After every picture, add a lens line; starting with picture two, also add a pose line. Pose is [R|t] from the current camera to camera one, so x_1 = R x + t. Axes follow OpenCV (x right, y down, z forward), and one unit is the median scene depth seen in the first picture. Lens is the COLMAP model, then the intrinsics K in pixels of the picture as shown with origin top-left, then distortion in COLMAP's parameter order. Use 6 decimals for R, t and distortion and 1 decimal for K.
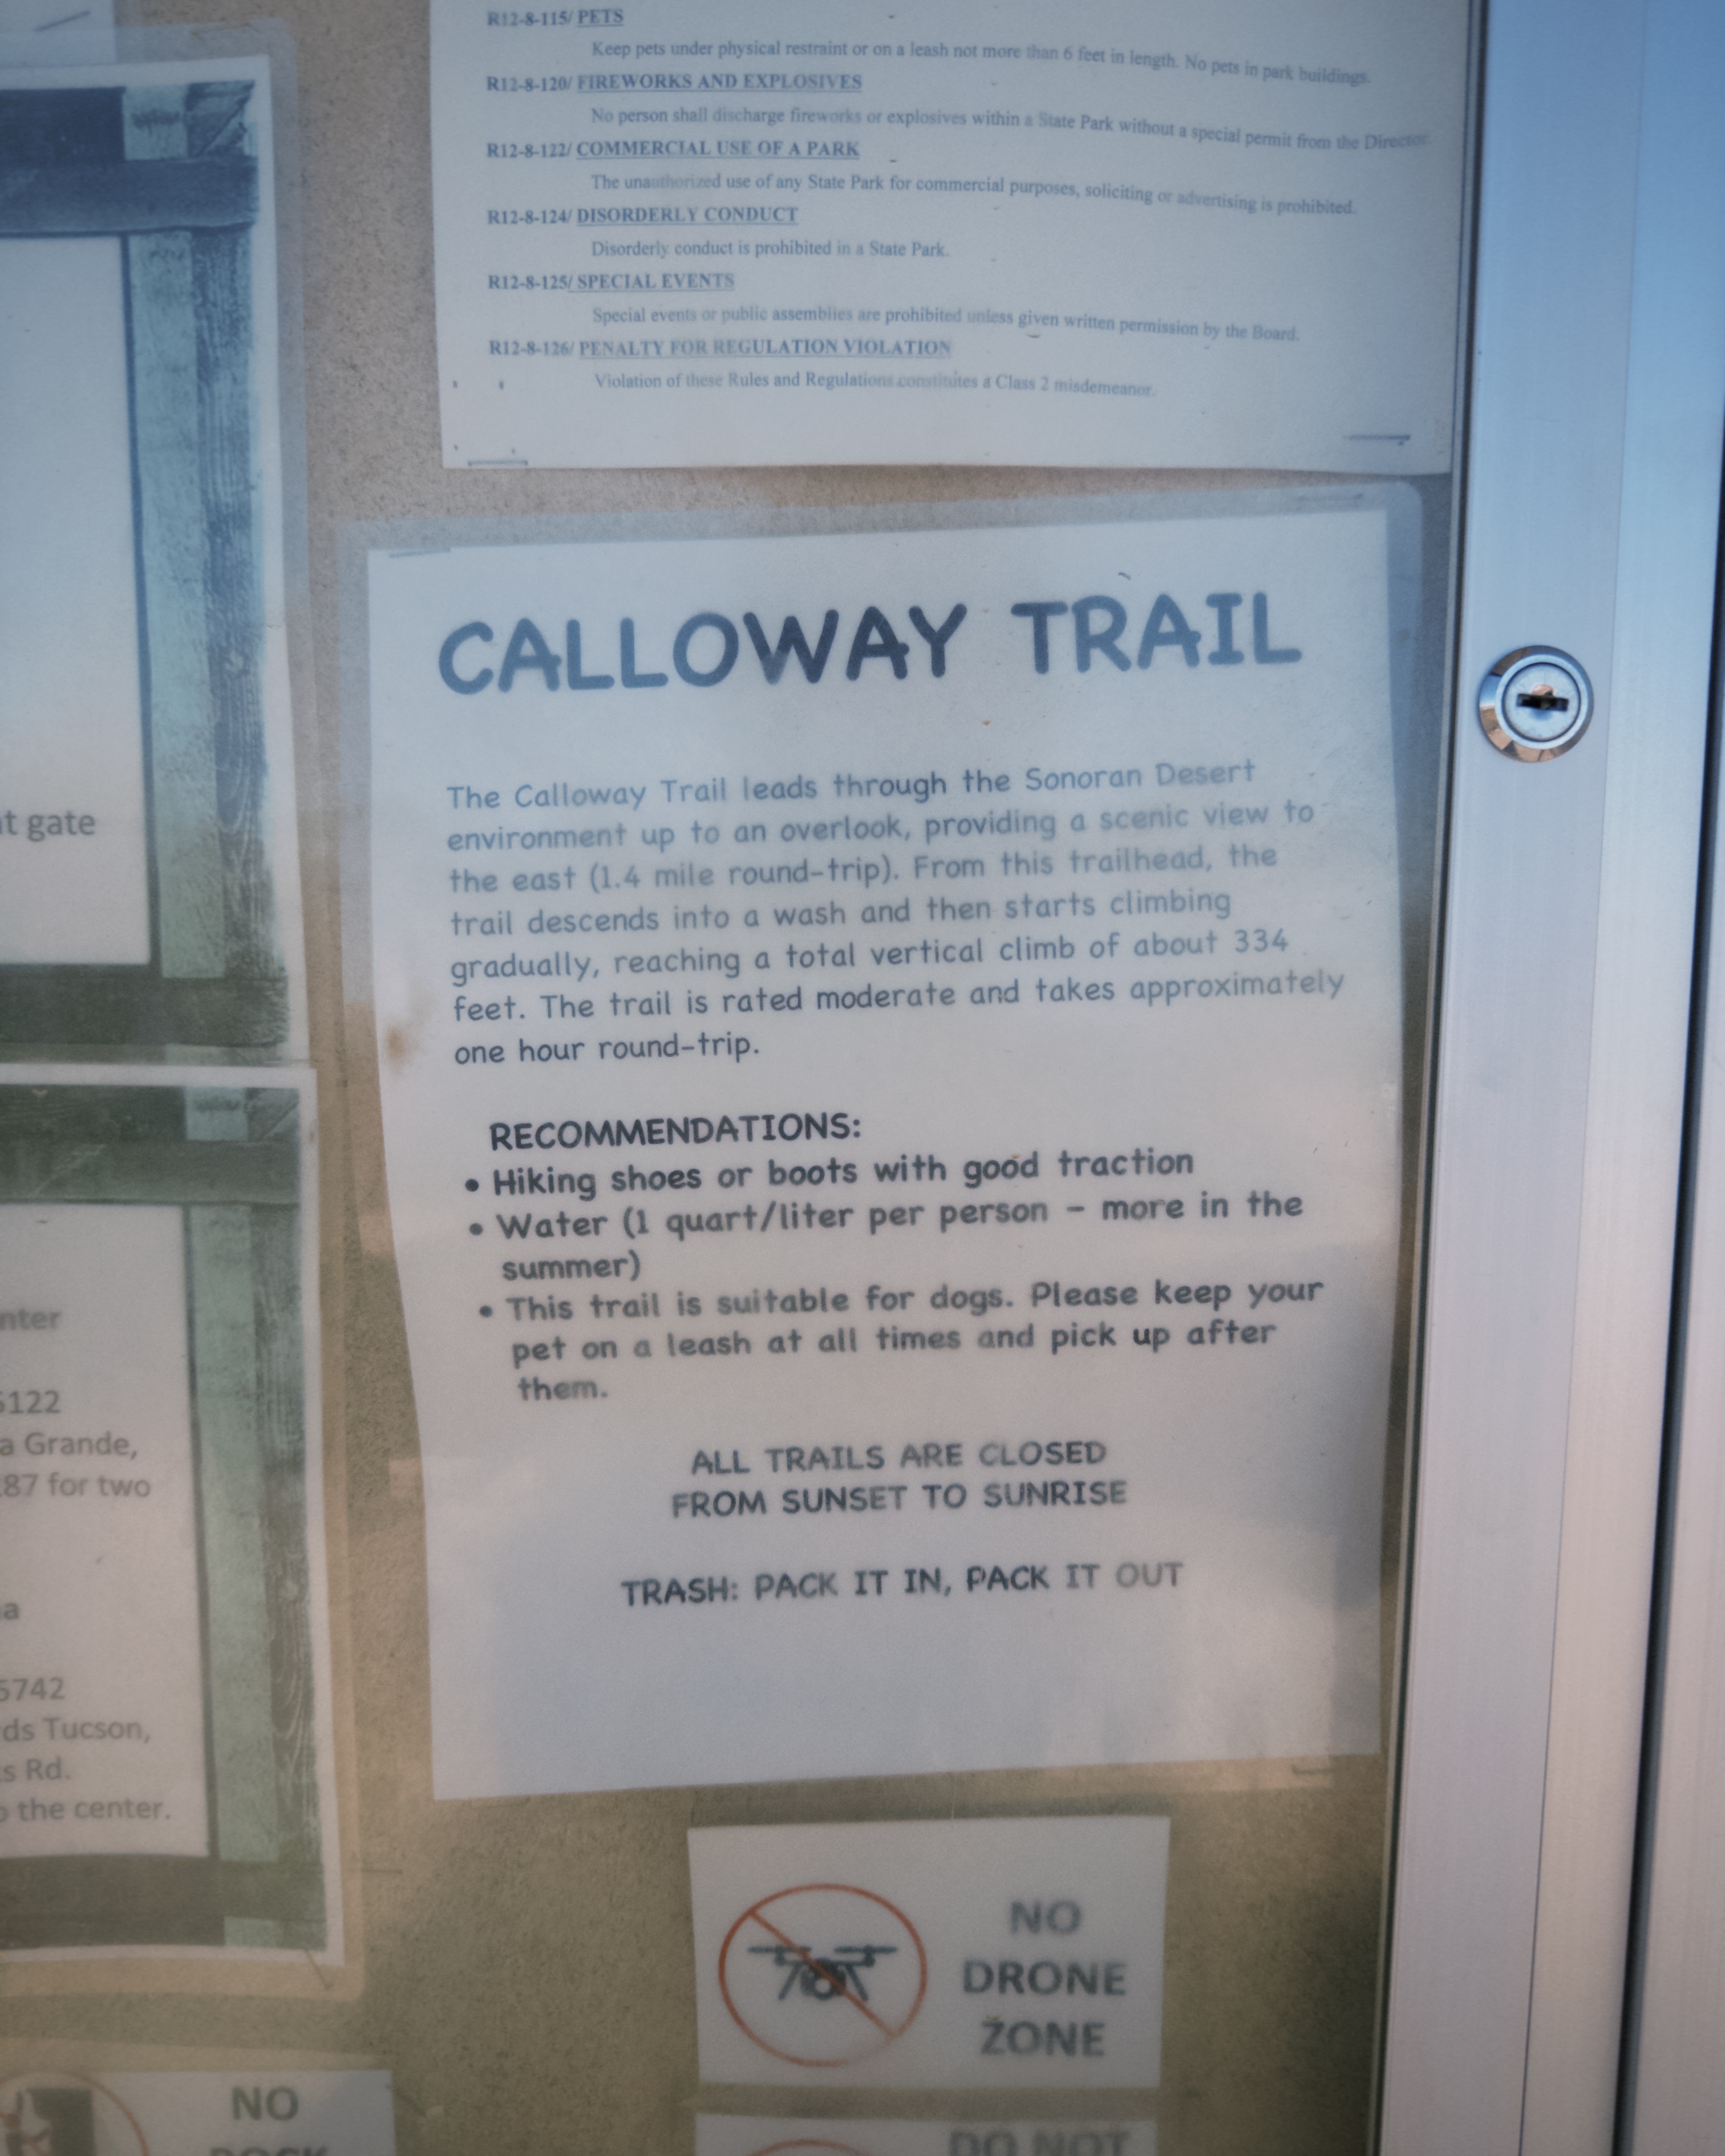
lens RADIAL K [[1655.9, 0, 862.5], [0, 1655.9, 1078.0], [0, 0, 1]] dist [0.211334, -0.463631]
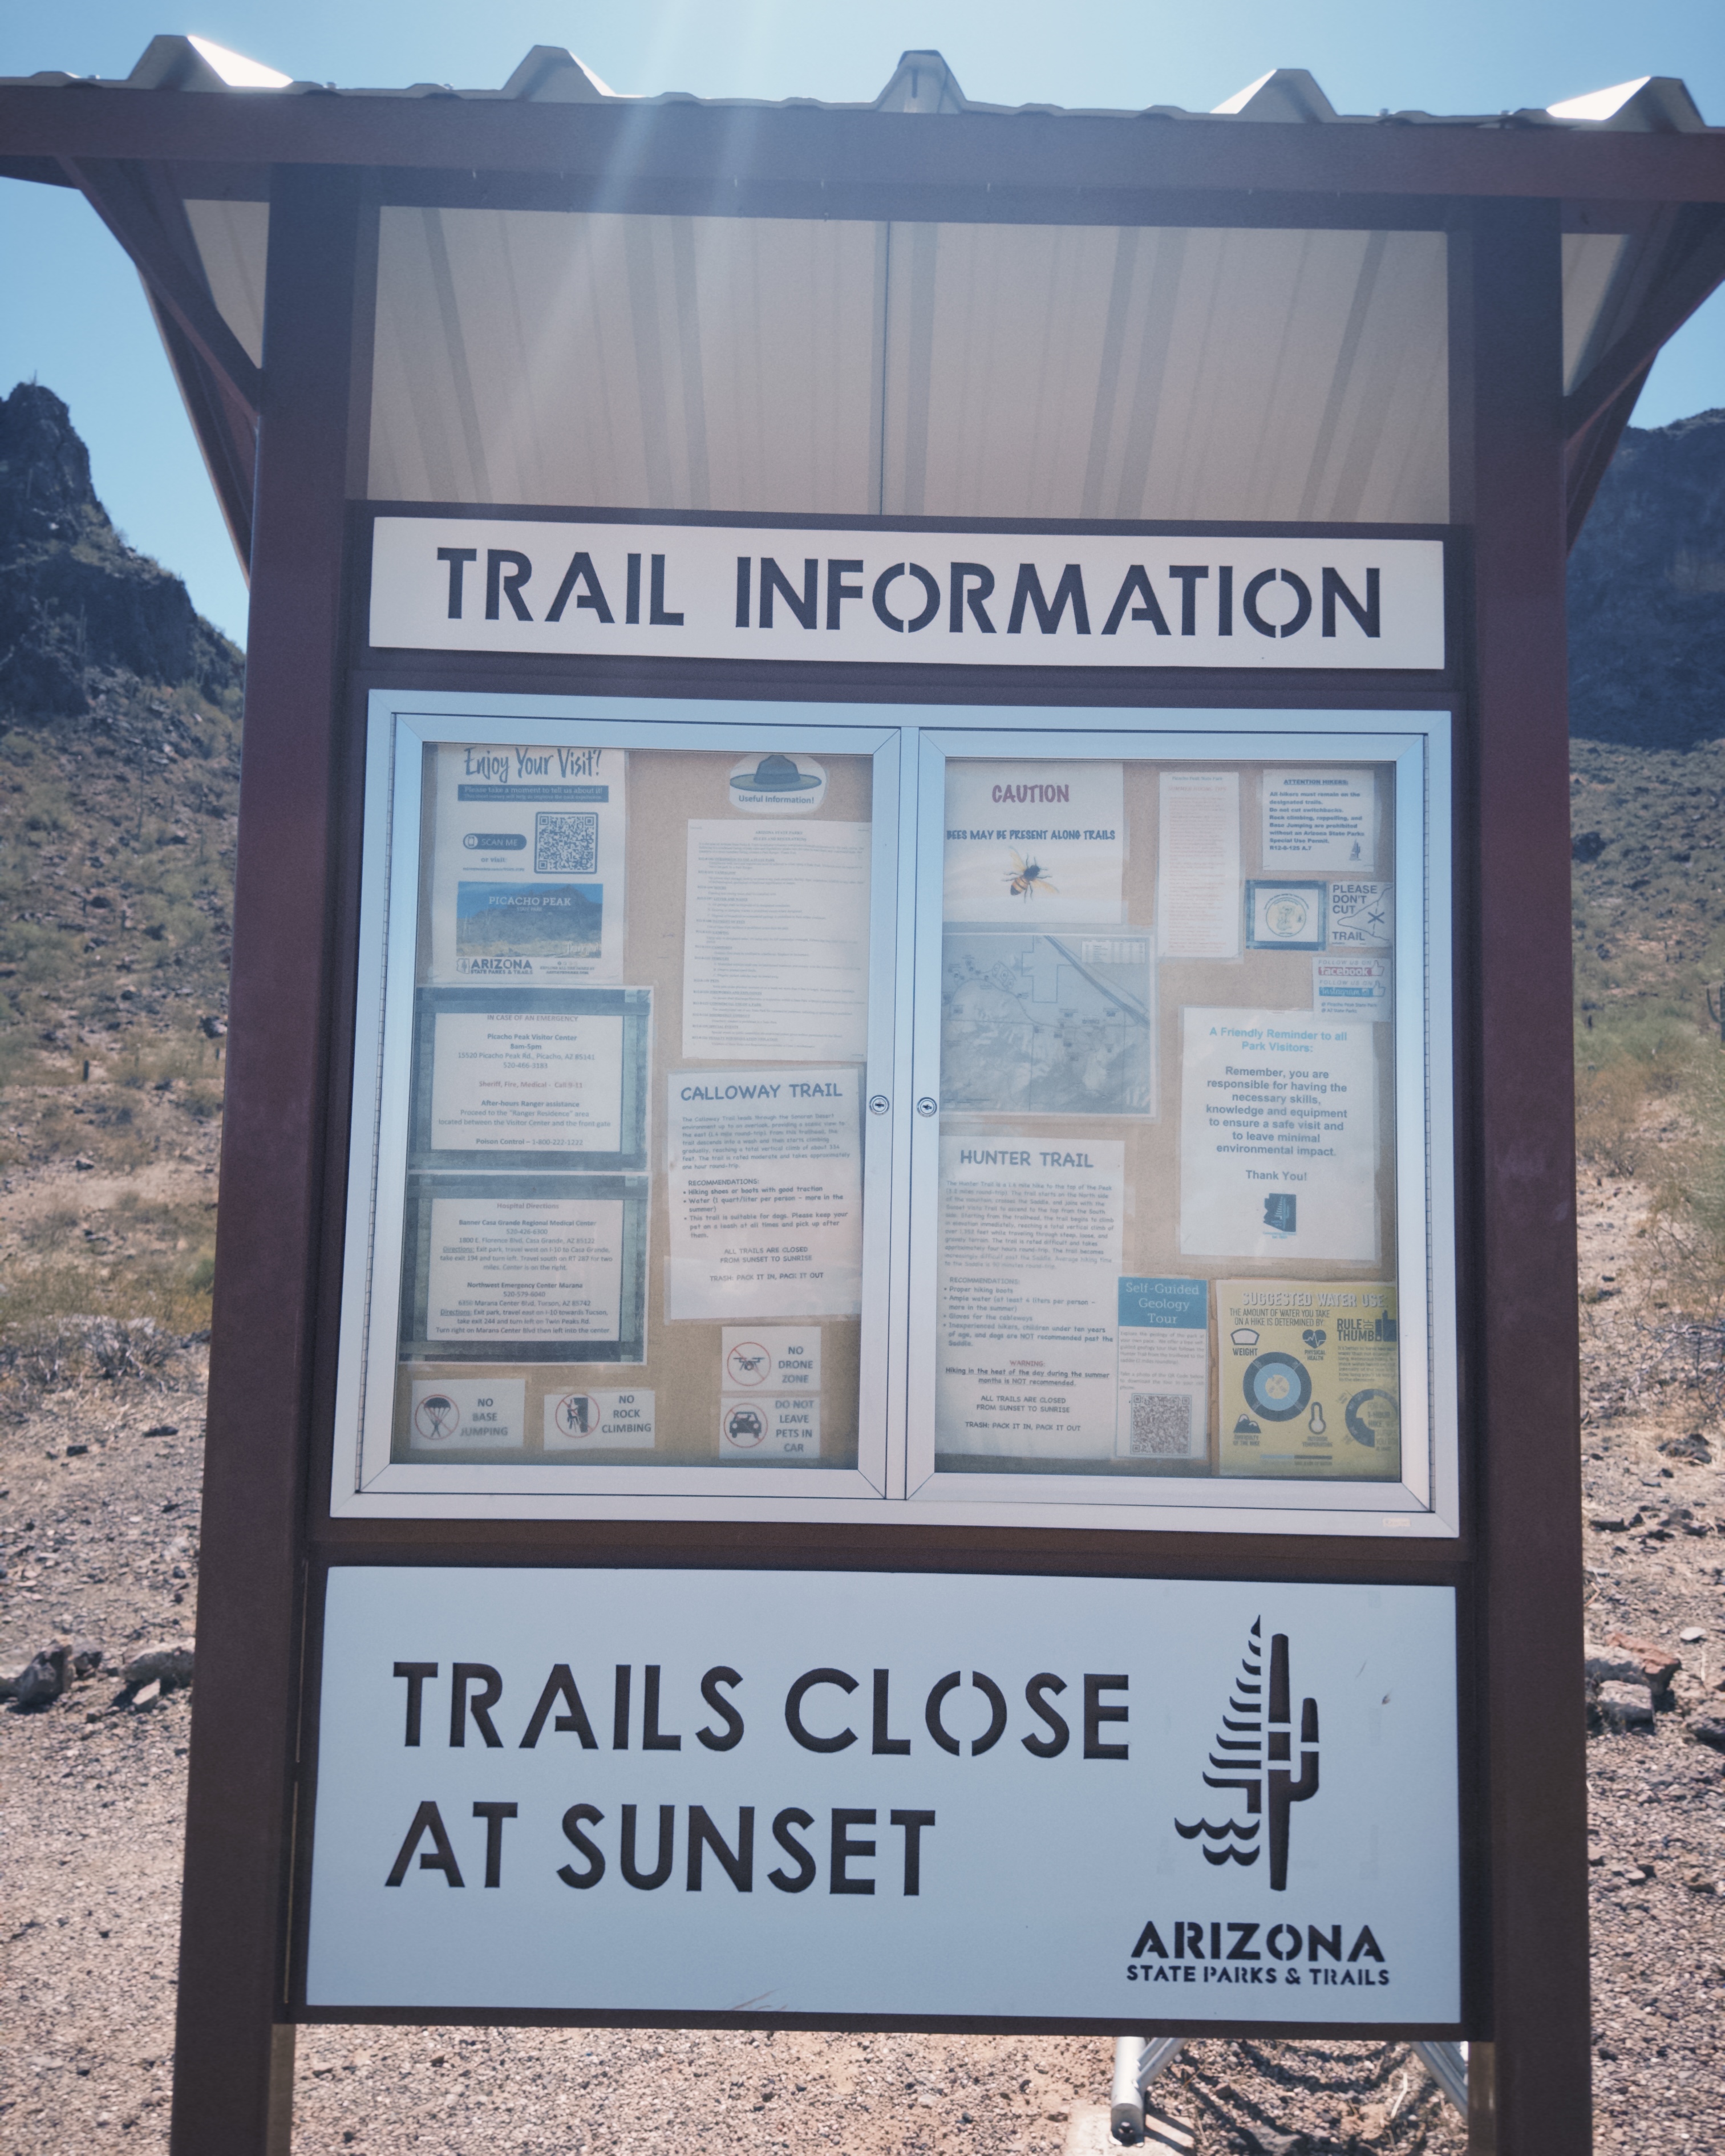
lens RADIAL K [[1644.9, 0, 862.5], [0, 1644.9, 1078.0], [0, 0, 1]] dist [-0.010663, -0.001504]
pose [[0.998618, 0.011333, 0.051310, 0.053169], [-0.001232, 0.981244, -0.192763, 0.692376], [-0.052533, 0.192434, 0.979903, -4.070158]]
